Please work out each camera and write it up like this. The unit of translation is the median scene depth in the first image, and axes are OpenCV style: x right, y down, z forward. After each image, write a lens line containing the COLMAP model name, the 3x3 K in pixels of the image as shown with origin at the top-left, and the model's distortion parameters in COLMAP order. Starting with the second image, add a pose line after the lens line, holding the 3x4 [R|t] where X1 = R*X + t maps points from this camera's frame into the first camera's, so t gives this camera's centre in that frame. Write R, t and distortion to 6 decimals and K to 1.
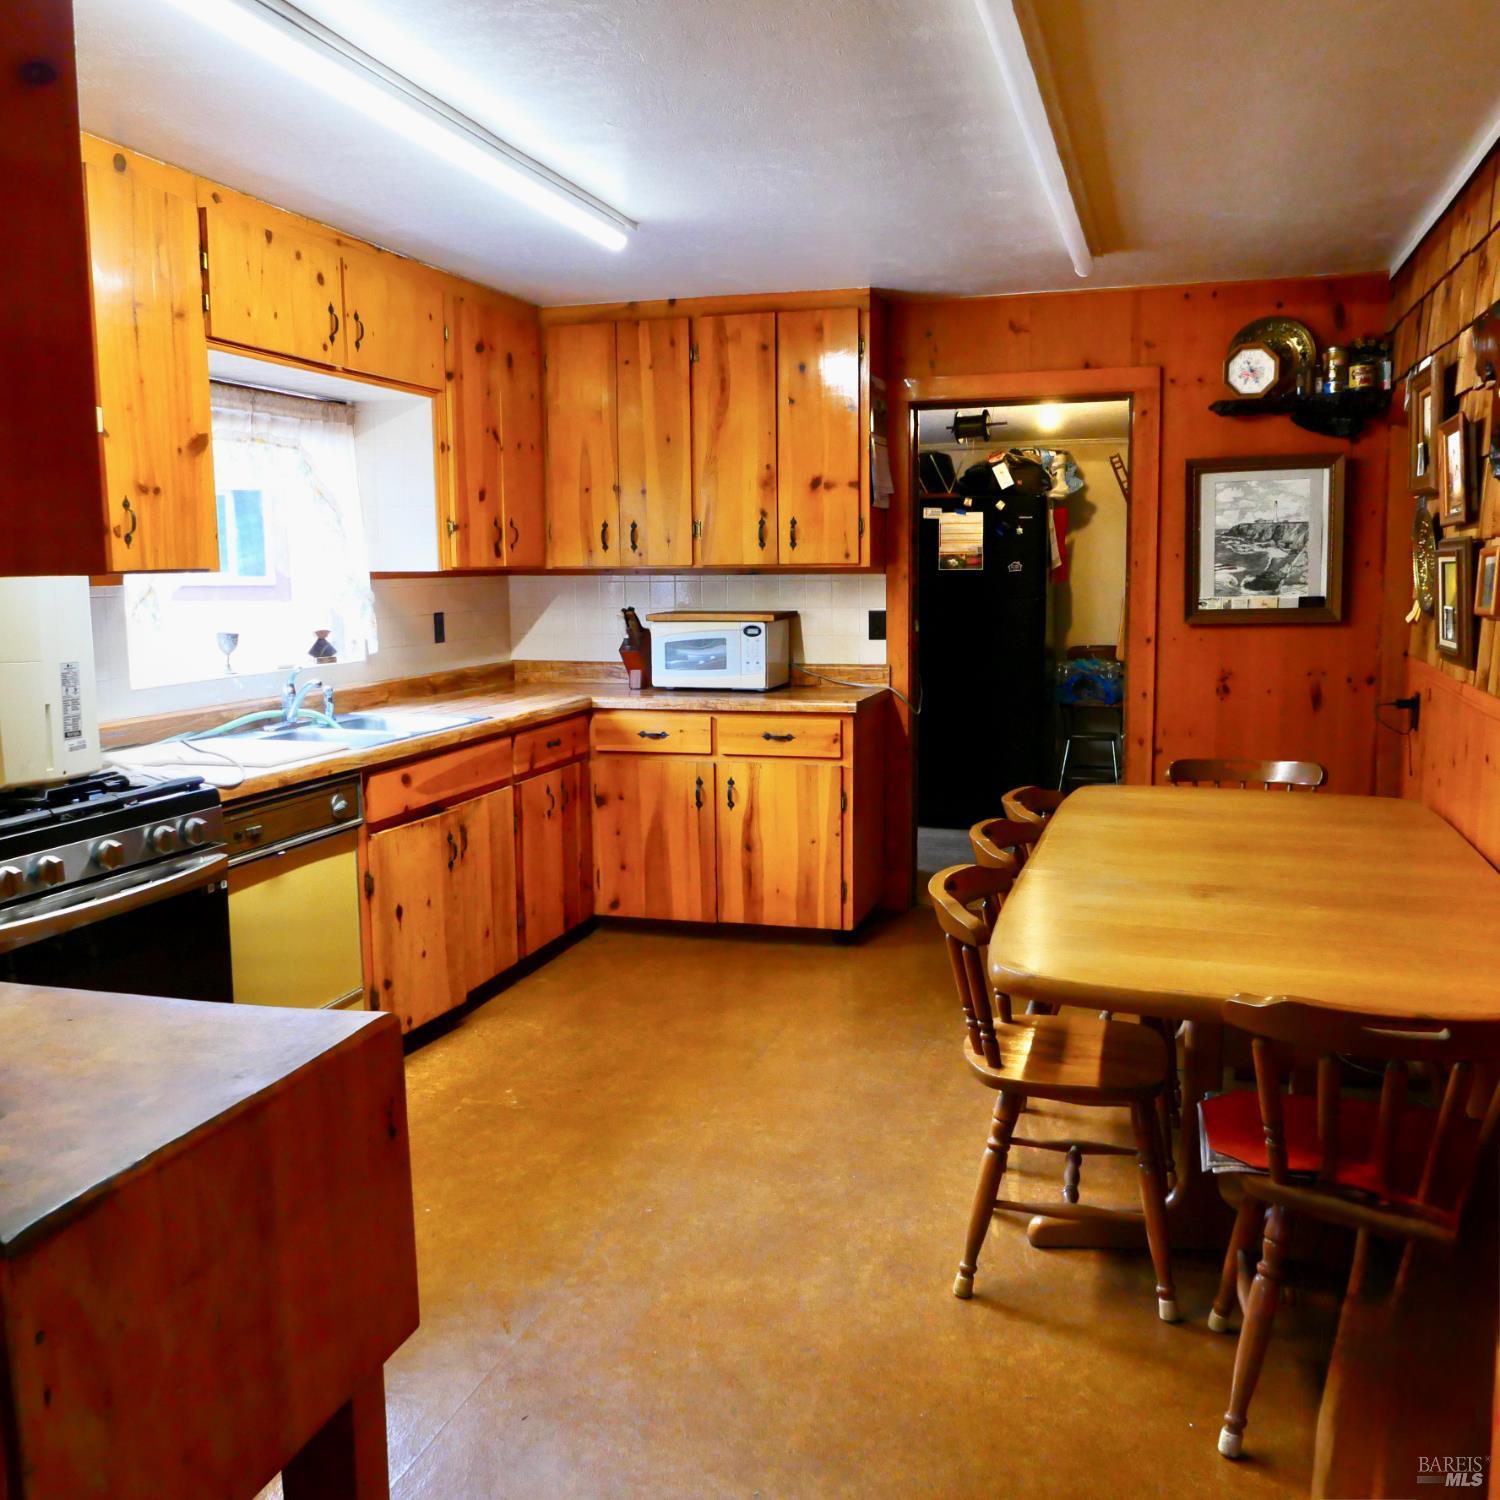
lens RADIAL K [[1454.0, 0, 750.0], [0, 1454.0, 750.0], [0, 0, 1]] dist [-0.012373, -0.012202]
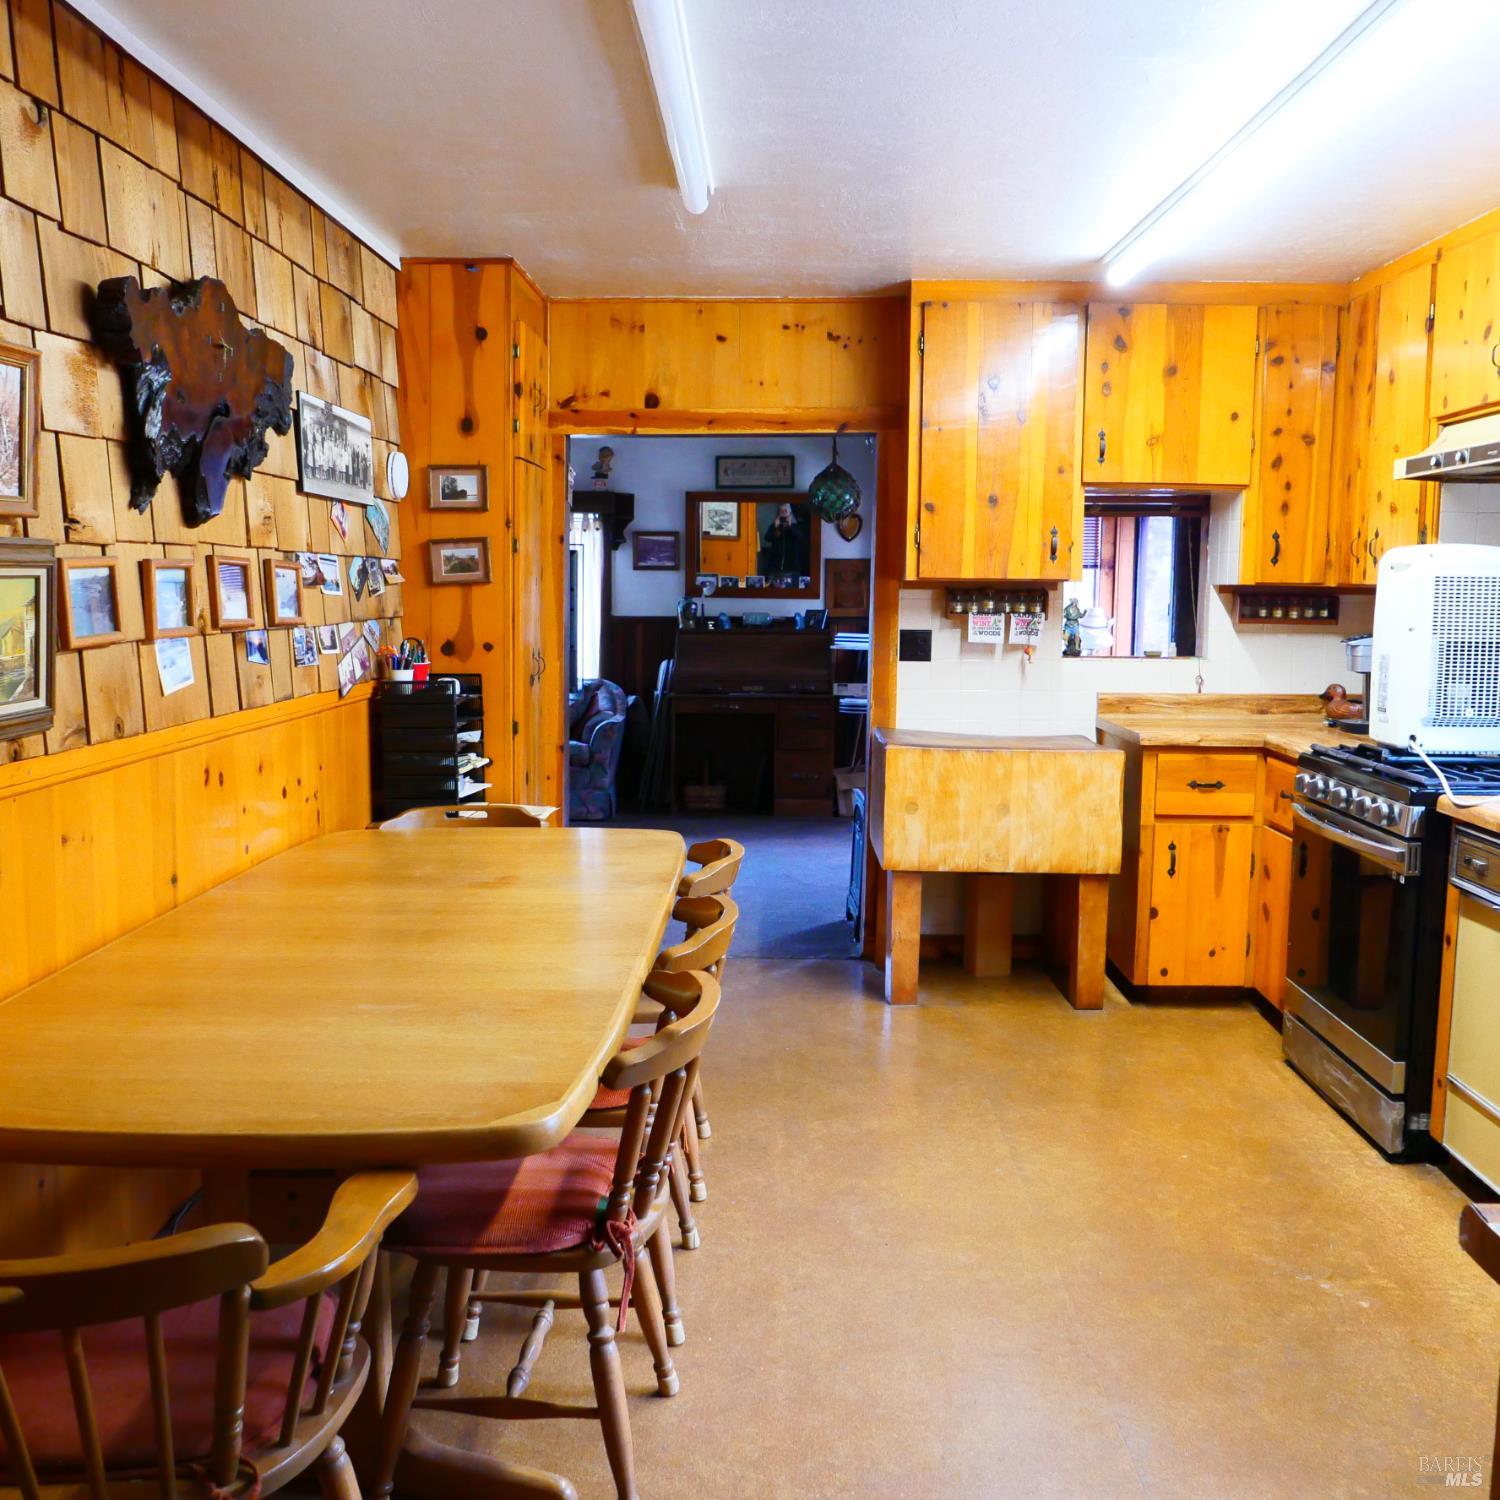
lens RADIAL K [[1454.0, 0, 750.0], [0, 1454.0, 750.0], [0, 0, 1]] dist [-0.012373, -0.012202]
pose [[-0.964763, 0.026552, -0.261779, 0.379415], [-0.037961, 0.970441, 0.238335, -0.236770], [0.260369, 0.239874, -0.935237, 1.860489]]
